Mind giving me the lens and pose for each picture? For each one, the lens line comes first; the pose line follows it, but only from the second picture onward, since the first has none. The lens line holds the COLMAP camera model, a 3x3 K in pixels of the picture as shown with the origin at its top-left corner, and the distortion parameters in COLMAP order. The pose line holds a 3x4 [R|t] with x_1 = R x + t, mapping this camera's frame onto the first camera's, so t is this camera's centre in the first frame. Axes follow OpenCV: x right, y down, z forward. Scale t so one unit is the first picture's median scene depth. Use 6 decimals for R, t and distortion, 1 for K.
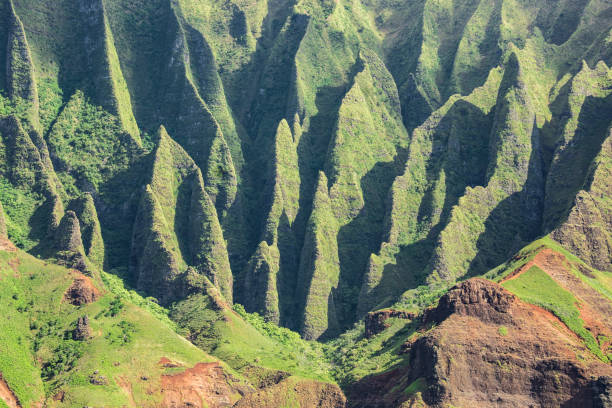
lens RADIAL K [[1409.3, 0, 306.0], [0, 1409.3, 204.0], [0, 0, 1]] dist [-0.013694, 8.044119]
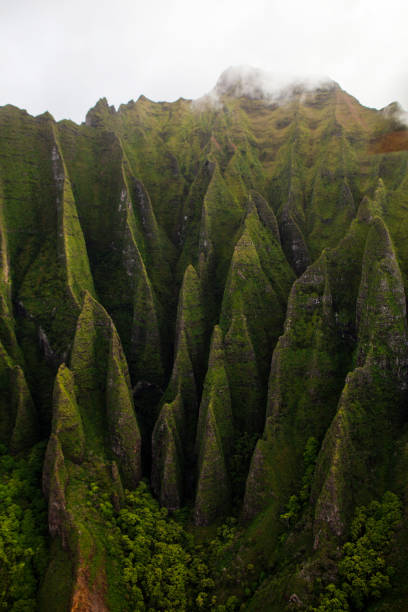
lens RADIAL K [[433.3, 0, 204.0], [0, 433.3, 306.0], [0, 0, 1]] dist [-0.109699, 0.077641]
pose [[0.995093, -0.028845, -0.094647, 0.035728], [0.053558, 0.961338, 0.270114, -0.138679], [0.083196, -0.273857, 0.958165, 0.650356]]
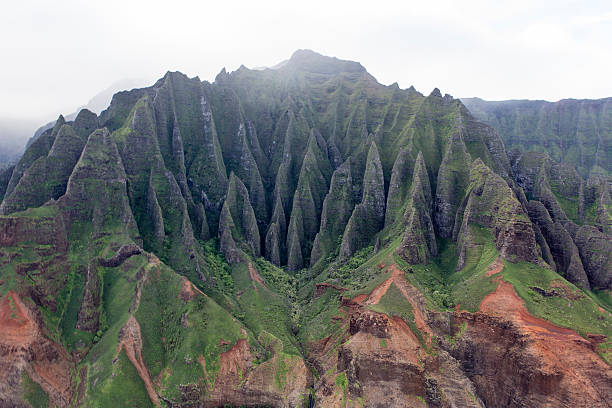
lens RADIAL K [[410.0, 0, 306.0], [0, 410.0, 204.0], [0, 0, 1]] dist [-0.106714, 0.065125]
pose [[0.999524, -0.000290, 0.030839, 0.005456], [-0.005385, 0.982955, 0.183767, -0.130909], [-0.030366, -0.183846, 0.982486, 0.287370]]
